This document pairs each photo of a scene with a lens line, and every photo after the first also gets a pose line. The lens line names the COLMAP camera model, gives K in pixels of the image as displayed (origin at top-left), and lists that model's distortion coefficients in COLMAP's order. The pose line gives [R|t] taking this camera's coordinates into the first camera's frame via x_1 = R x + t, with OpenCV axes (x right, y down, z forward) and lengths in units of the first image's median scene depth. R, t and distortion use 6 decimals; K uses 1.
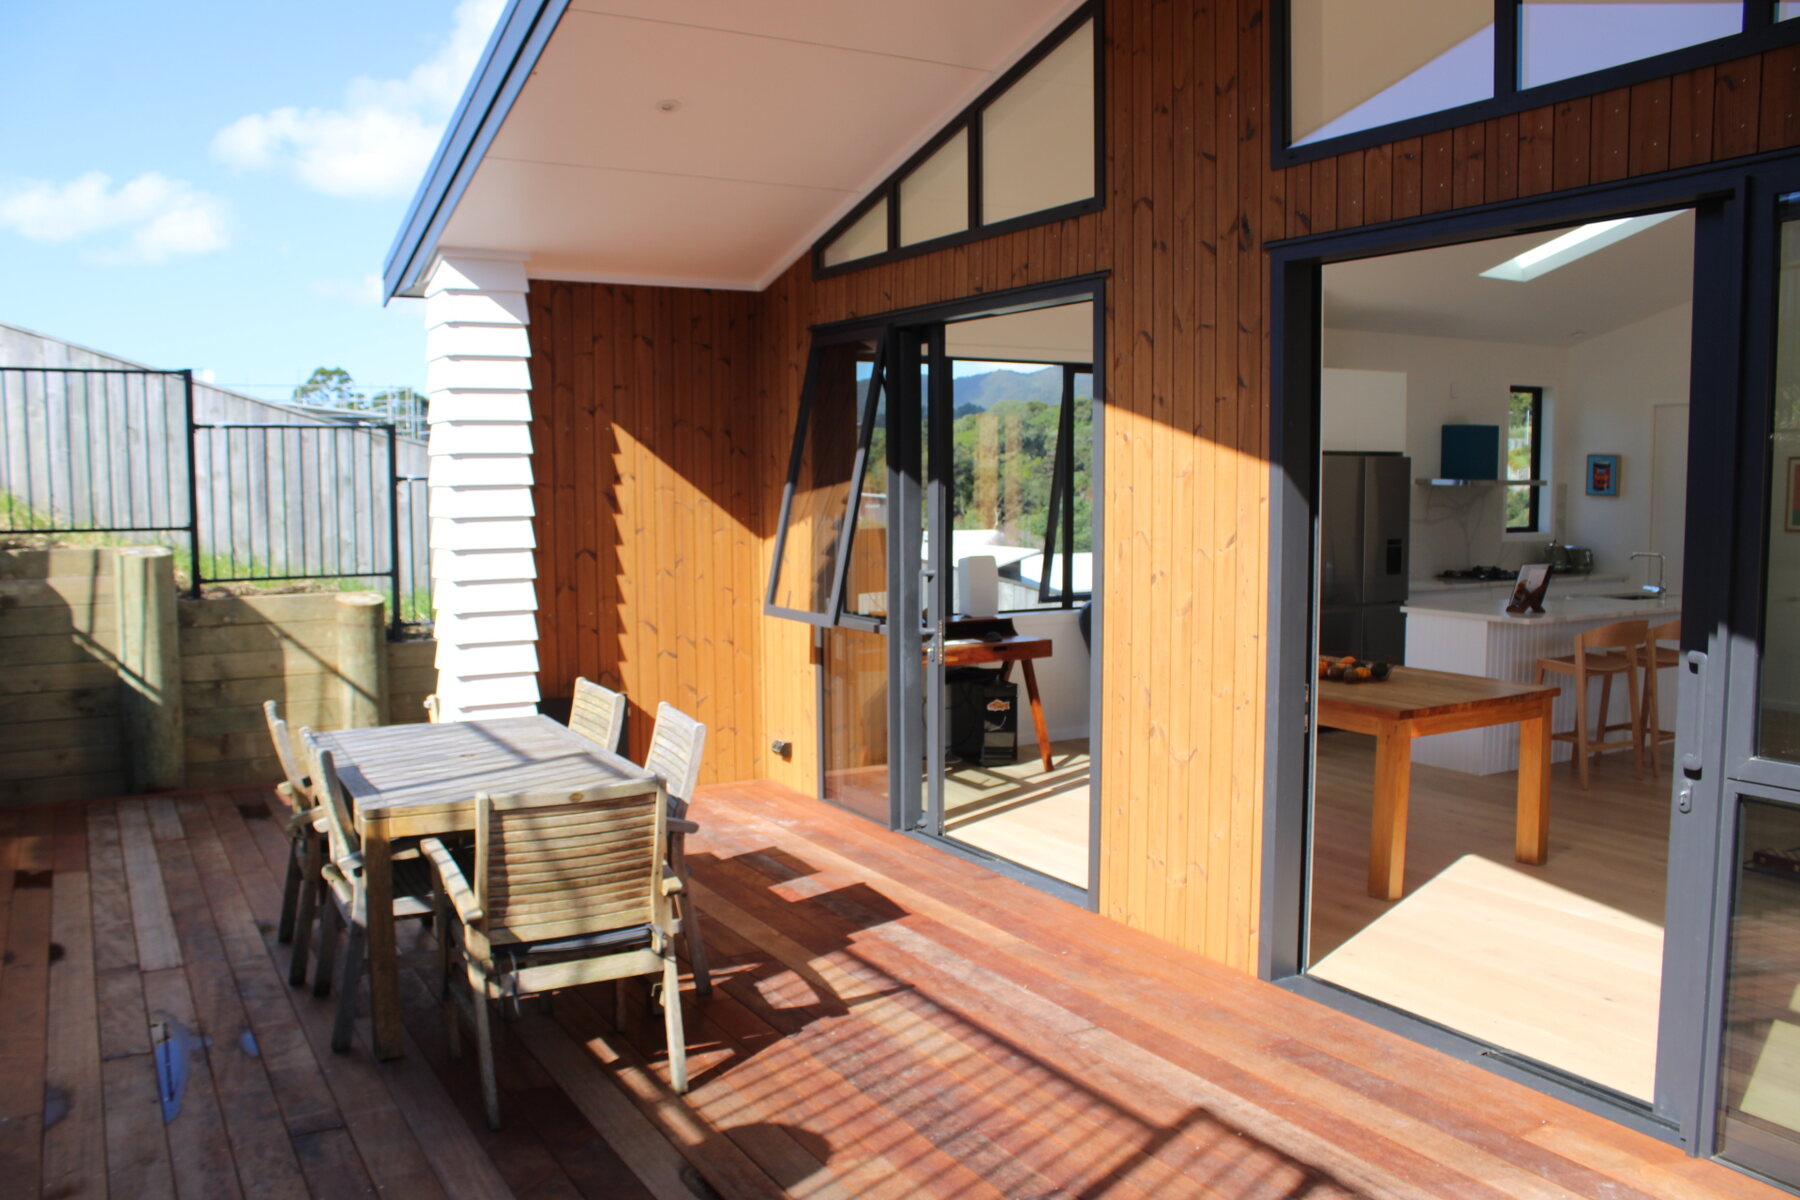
lens RADIAL K [[1481.5, 0, 908.1], [0, 1481.5, 617.7], [0, 0, 1]] dist [-0.153052, 0.122921]
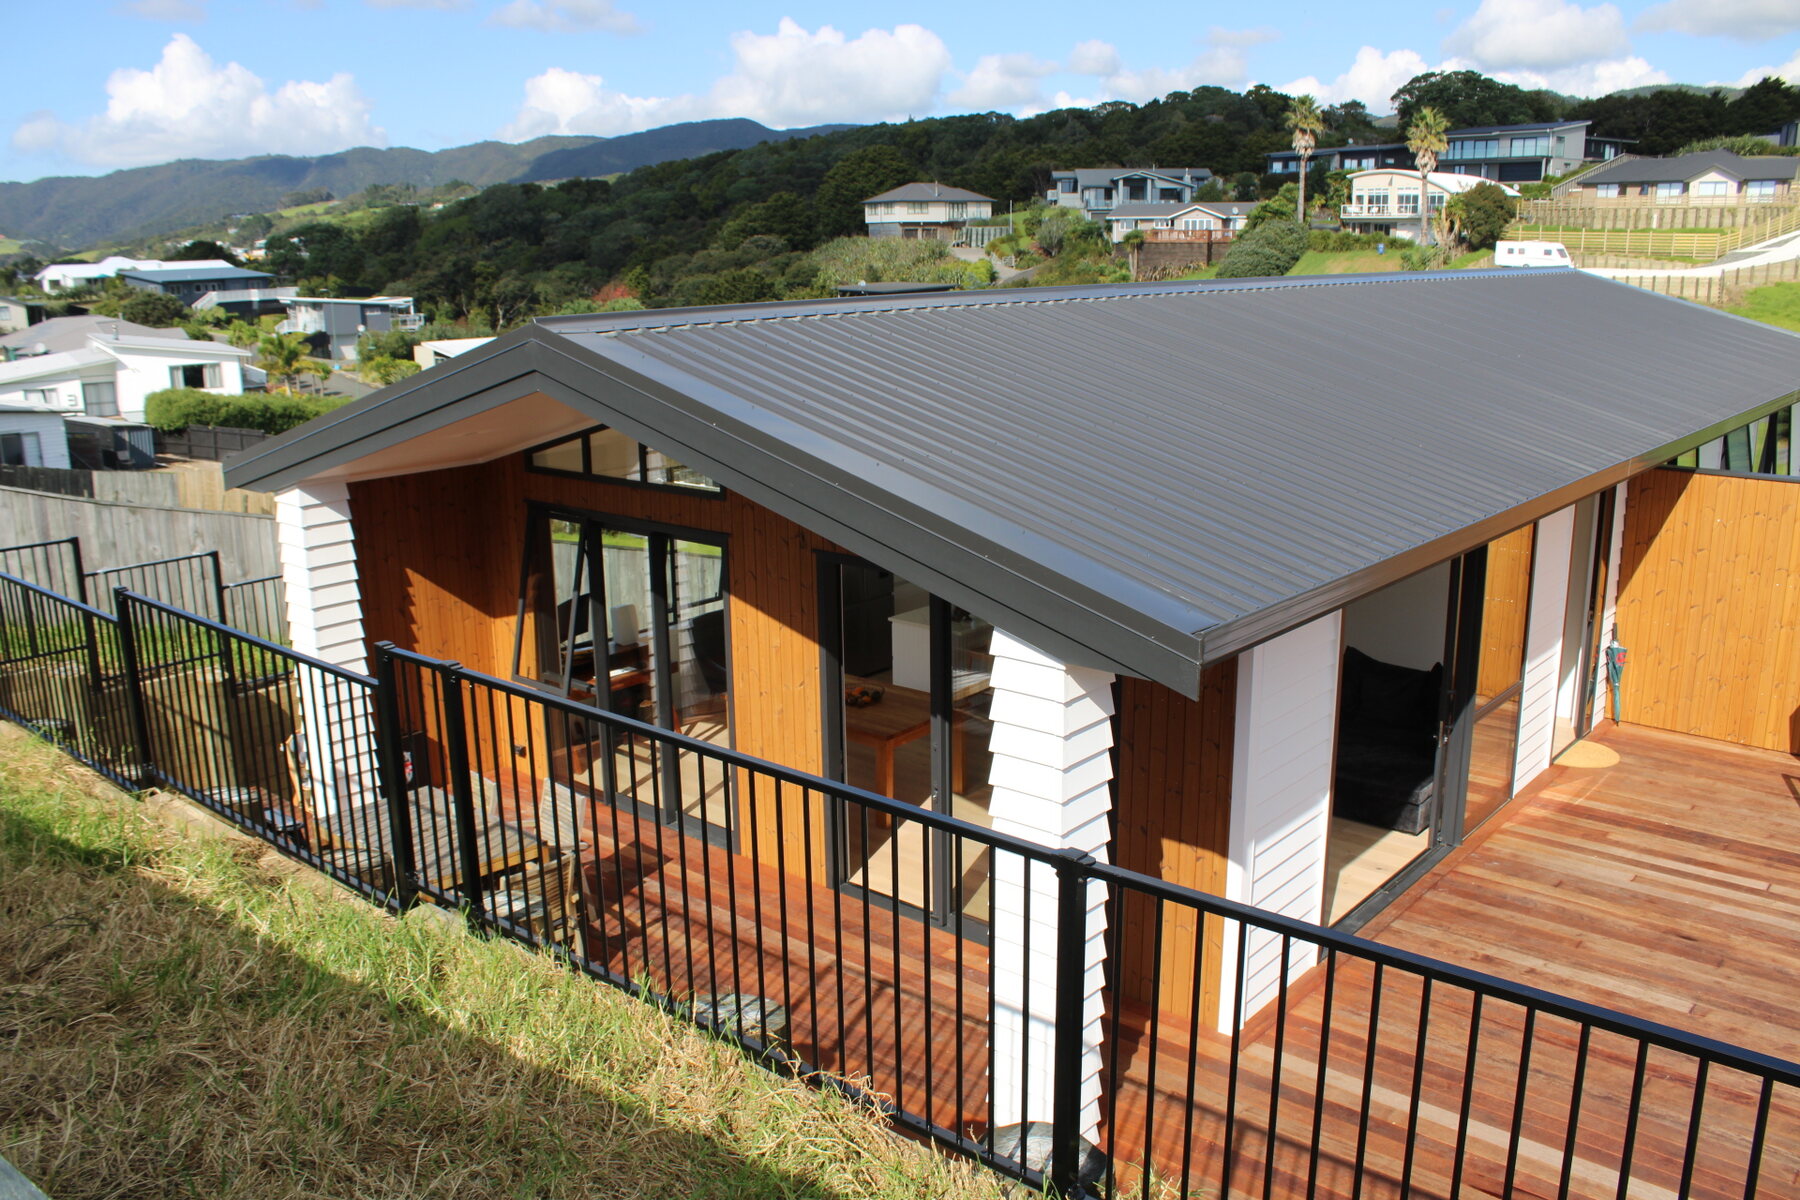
lens RADIAL K [[1481.5, 0, 894.7], [0, 1481.5, 605.8], [0, 0, 1]] dist [-0.153052, 0.122921]
pose [[0.947849, -0.085230, 0.307112, -0.270041], [0.040189, 0.987852, 0.150114, -0.445639], [-0.316175, -0.129943, 0.939760, -0.924949]]
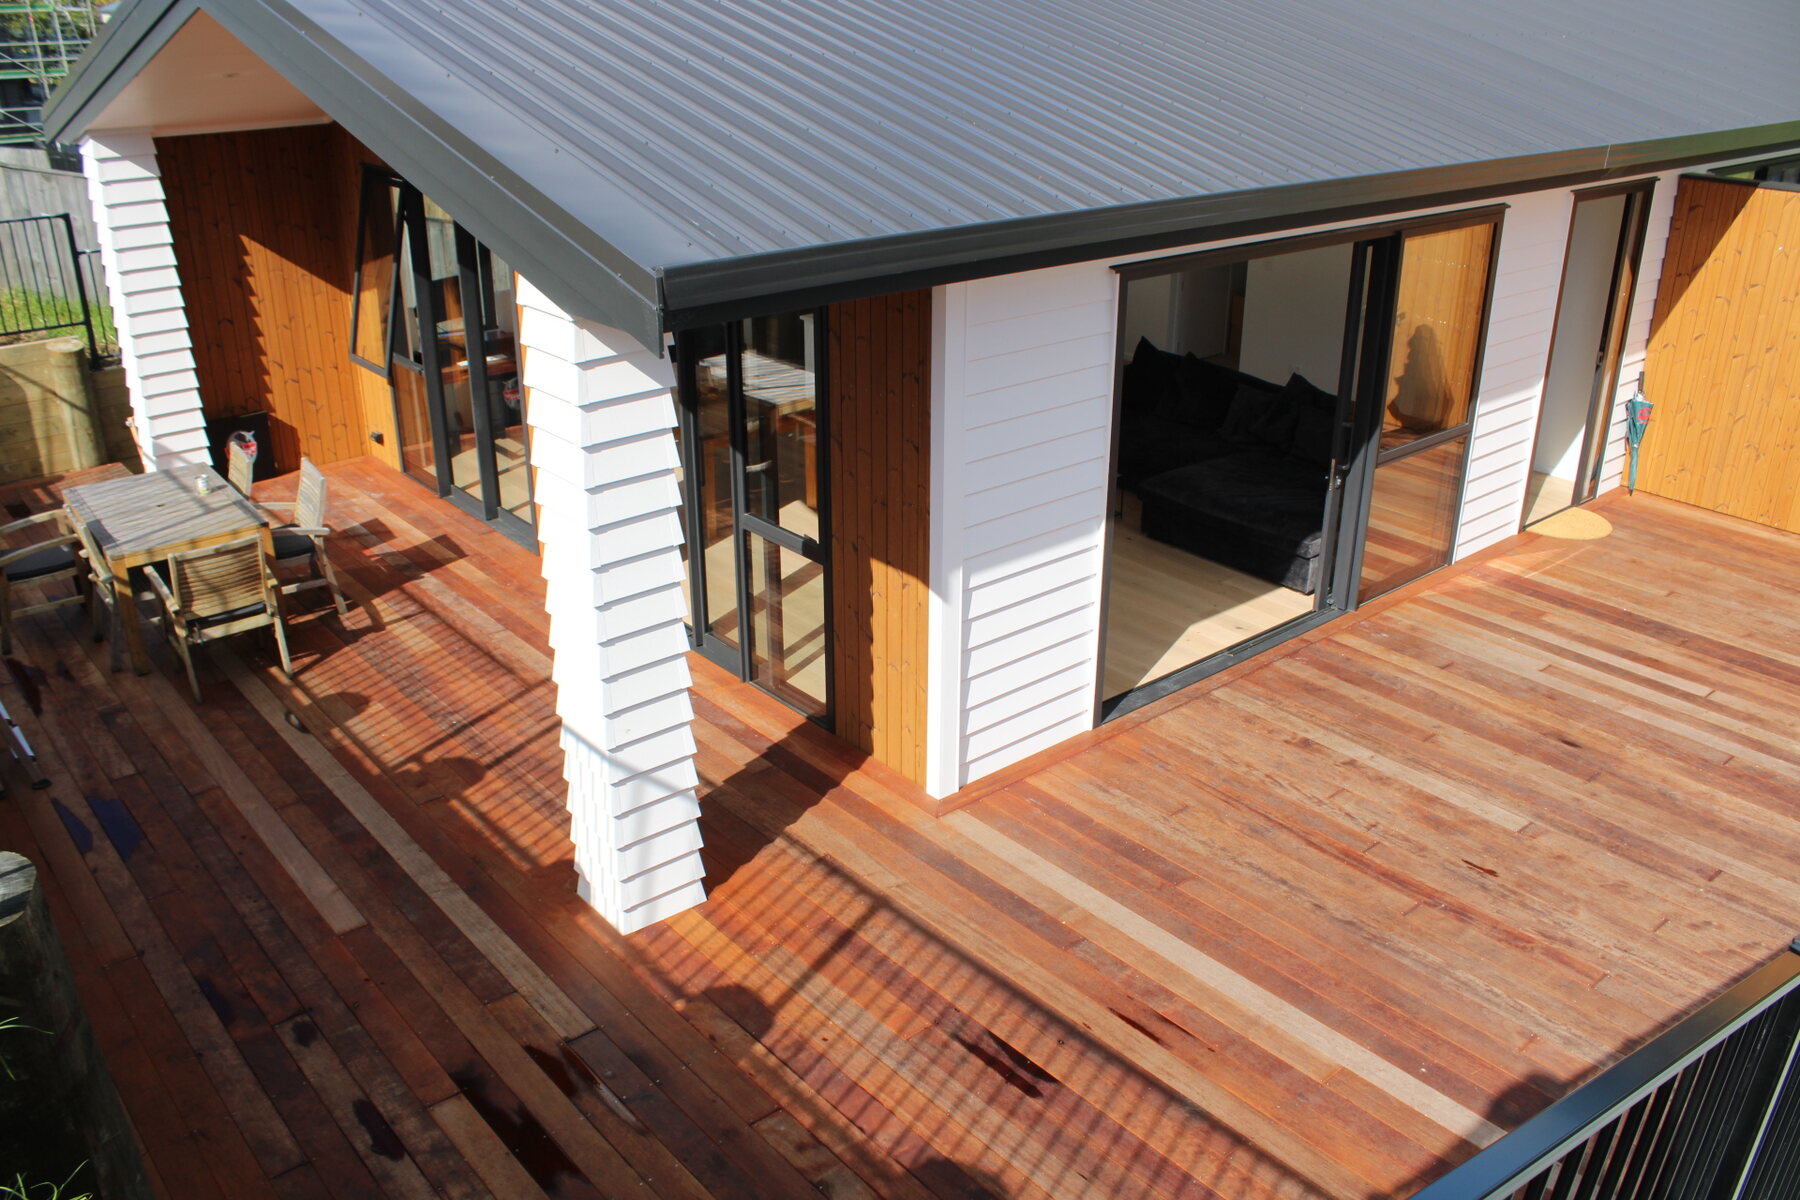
lens RADIAL K [[1481.5, 0, 894.5], [0, 1481.5, 607.0], [0, 0, 1]] dist [-0.153052, 0.122921]
pose [[0.985092, -0.063566, 0.159856, 0.289797], [0.010204, 0.949184, 0.314555, -0.323647], [-0.171728, -0.308234, 0.935682, -0.823024]]
